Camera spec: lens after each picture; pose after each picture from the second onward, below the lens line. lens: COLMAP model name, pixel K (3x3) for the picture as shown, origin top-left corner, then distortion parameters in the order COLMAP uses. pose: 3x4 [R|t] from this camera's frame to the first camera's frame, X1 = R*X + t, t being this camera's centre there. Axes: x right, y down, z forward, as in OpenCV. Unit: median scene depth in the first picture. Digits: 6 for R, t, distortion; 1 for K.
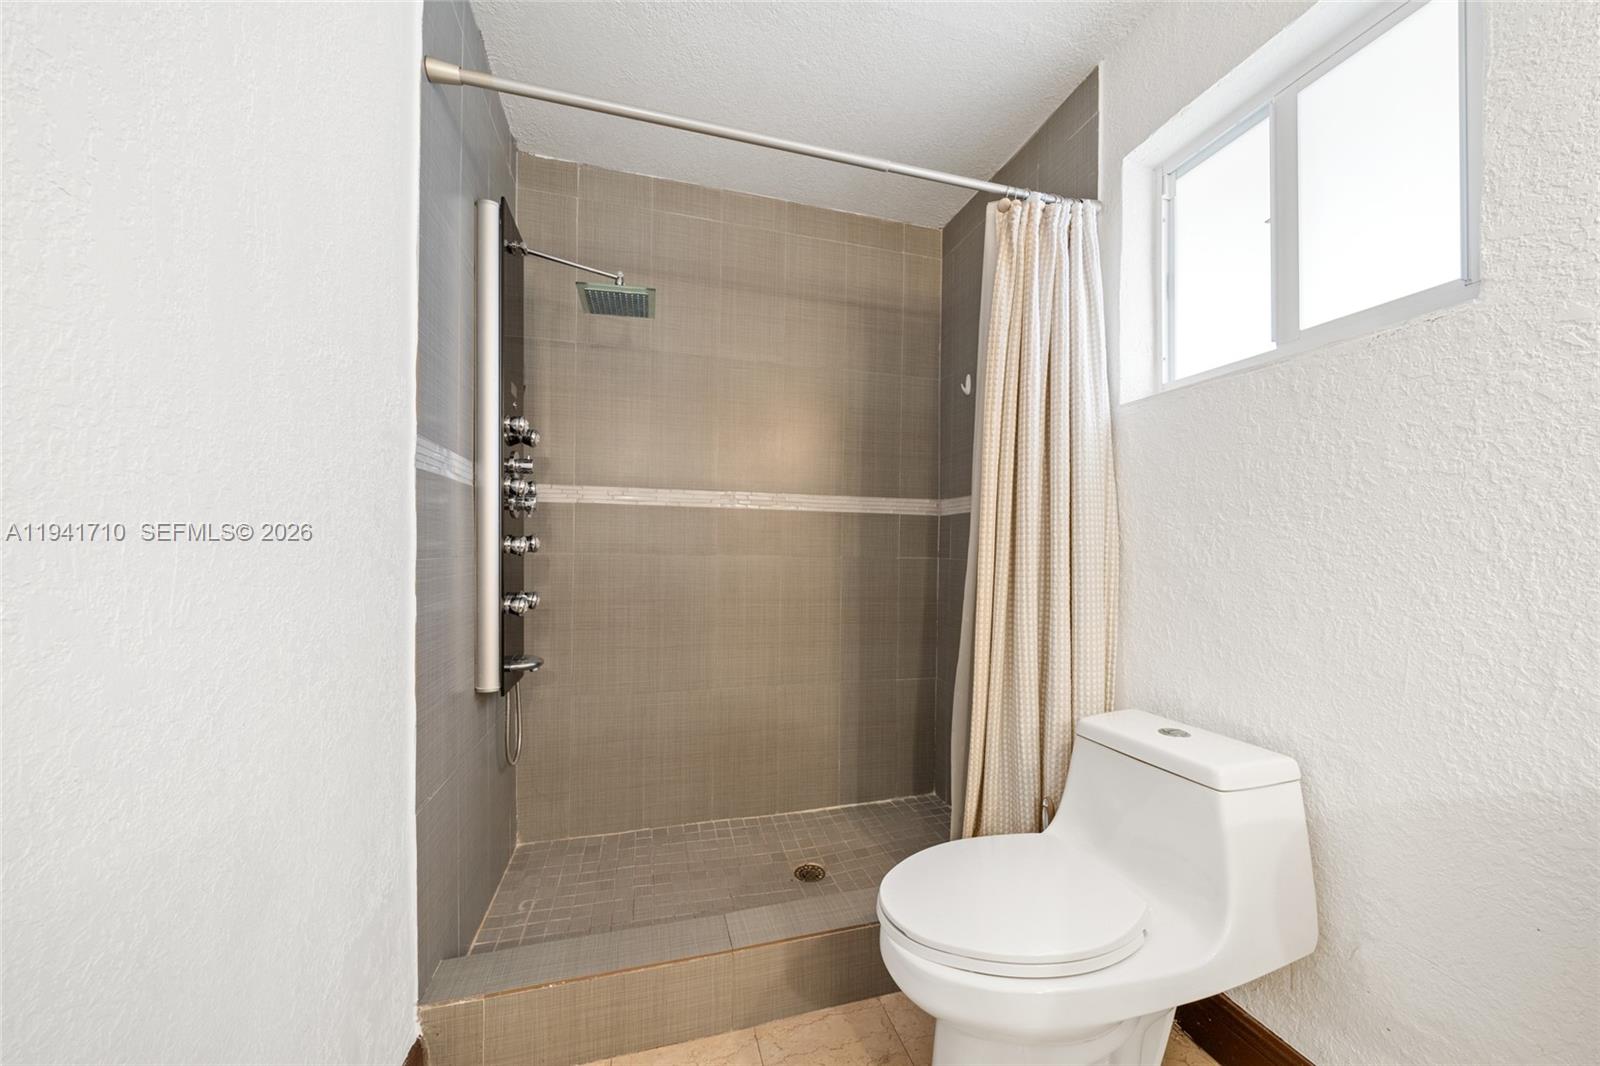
lens RADIAL K [[554.9, 0, 798.8], [0, 554.9, 542.7], [0, 0, 1]] dist [0.000034, 0.000002]
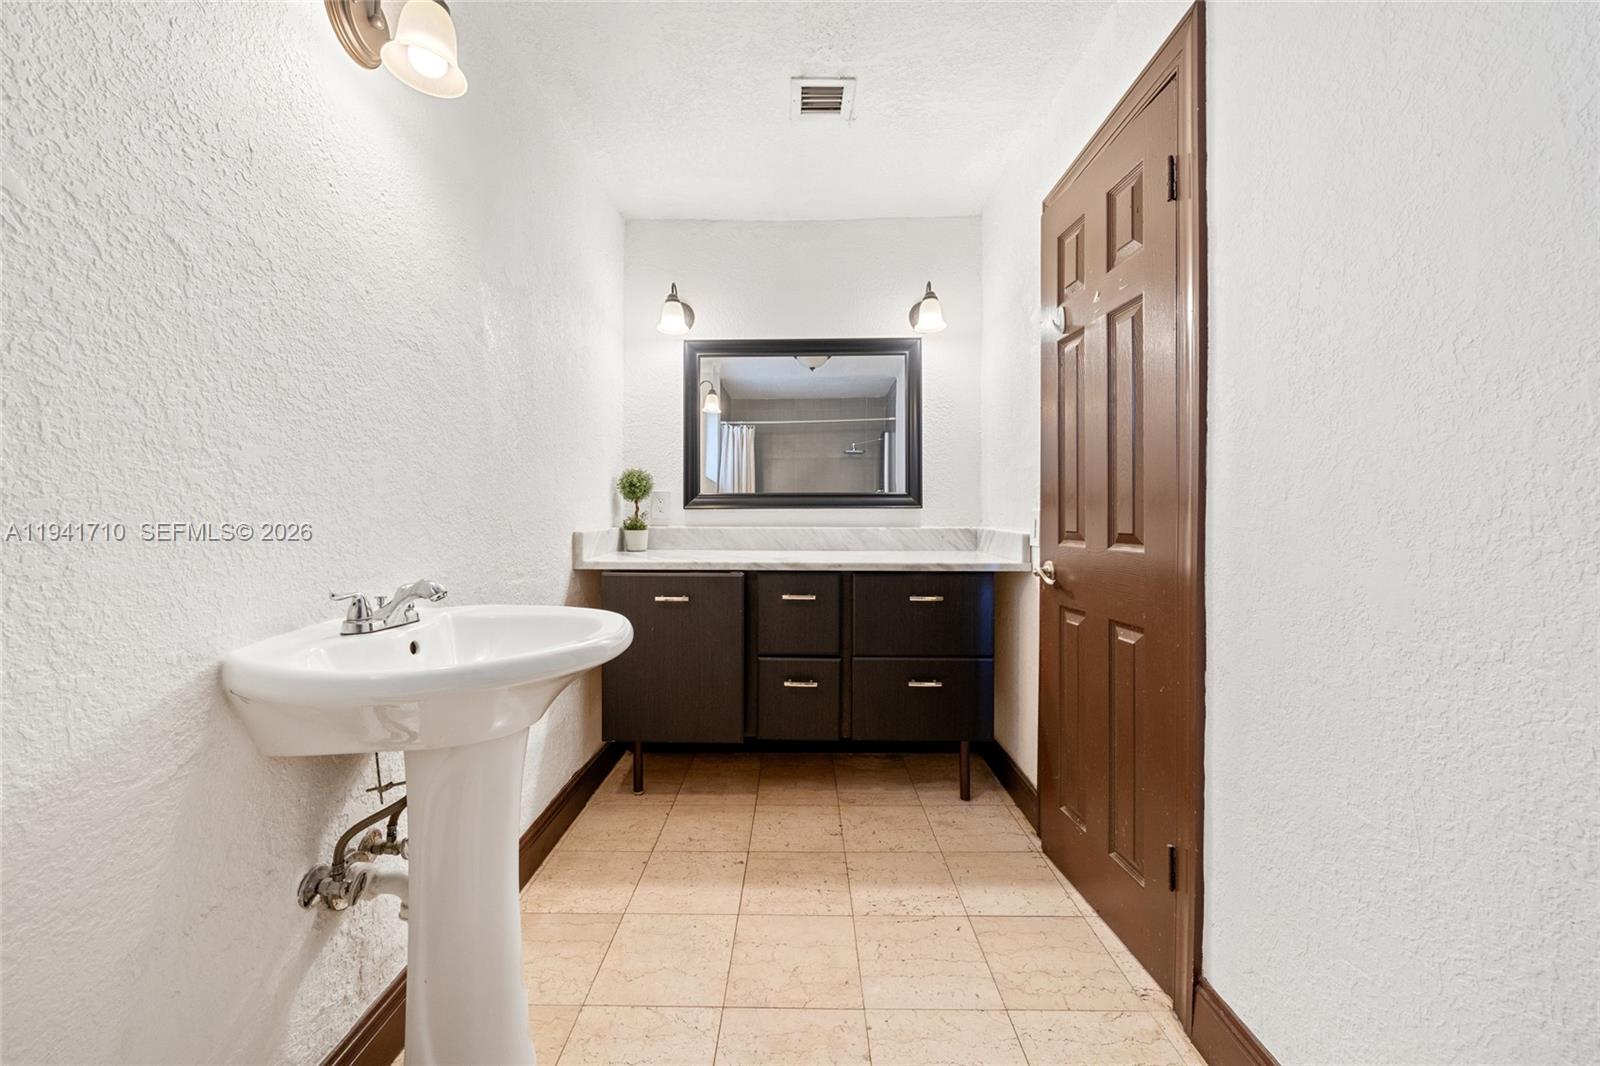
lens RADIAL K [[599.5, 0, 798.7], [0, 599.5, 522.3], [0, 0, 1]] dist [0.000080, 0.000007]
pose [[-0.959183, -0.007938, 0.282674, 0.117045], [-0.007152, 0.999967, 0.003813, 0.045486], [-0.282695, 0.001636, -0.959208, 1.496610]]
